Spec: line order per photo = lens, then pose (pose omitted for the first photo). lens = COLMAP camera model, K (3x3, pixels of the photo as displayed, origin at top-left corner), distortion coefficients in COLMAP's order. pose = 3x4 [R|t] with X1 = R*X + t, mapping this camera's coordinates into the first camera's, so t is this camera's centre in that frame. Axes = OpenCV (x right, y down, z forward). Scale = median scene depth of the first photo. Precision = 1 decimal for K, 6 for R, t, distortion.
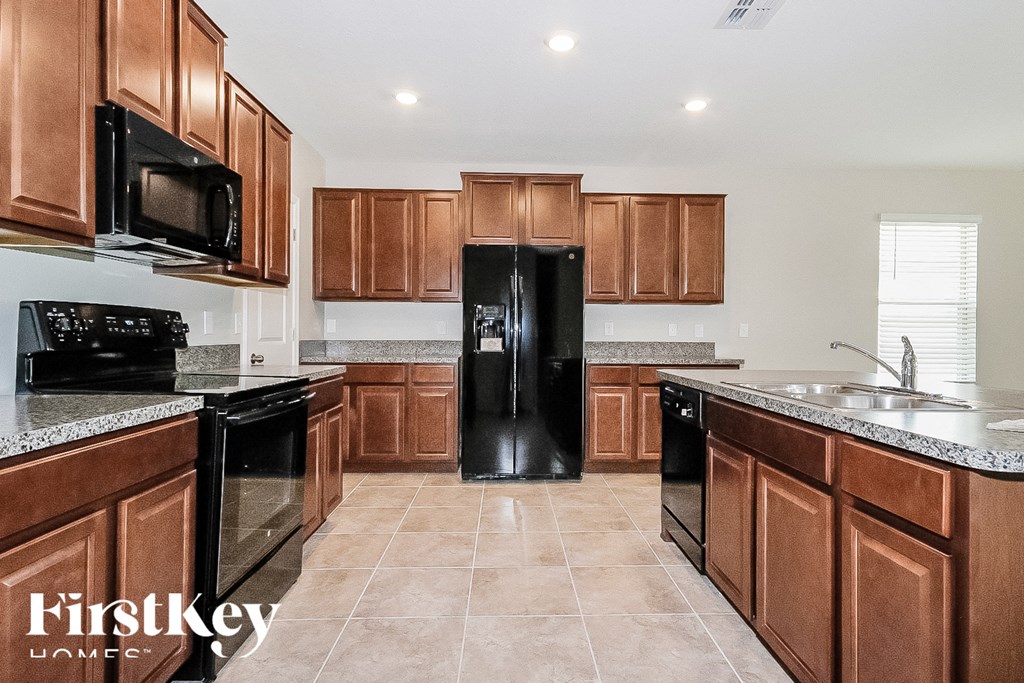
lens RADIAL K [[550.1, 0, 514.0], [0, 550.1, 334.7], [0, 0, 1]] dist [0.003460, -0.000045]
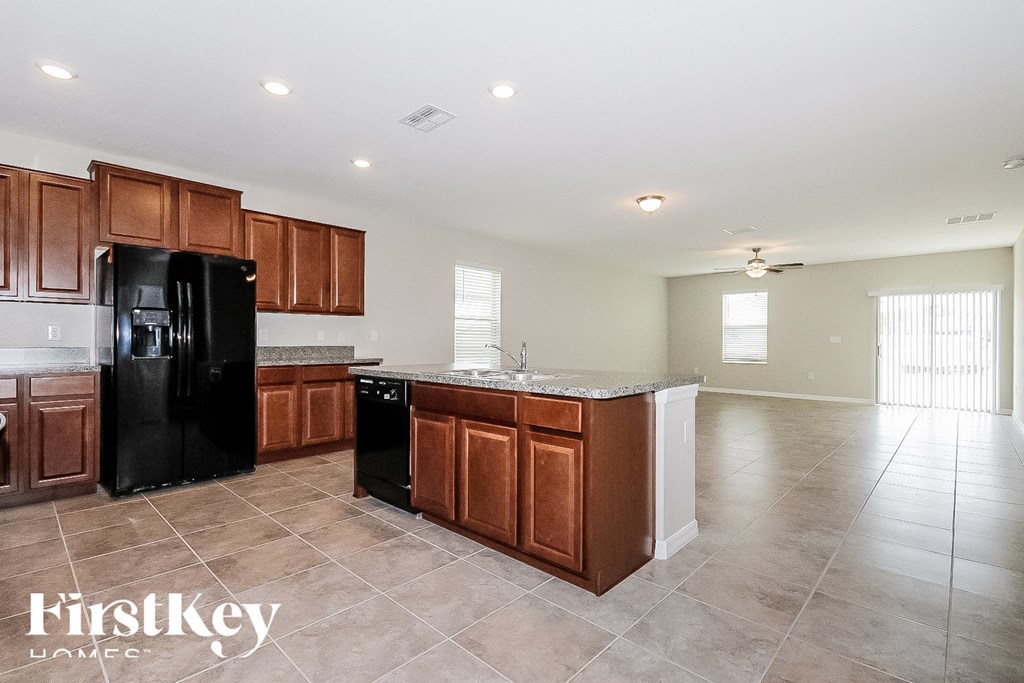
lens RADIAL K [[479.8, 0, 512.0], [0, 479.8, 341.5], [0, 0, 1]] dist [-0.021317, -0.000094]
pose [[0.697697, -0.006978, 0.716359, -0.198017], [0.003001, 0.999972, 0.006818, -0.002633], [-0.716387, -0.002608, 0.697698, -0.035750]]
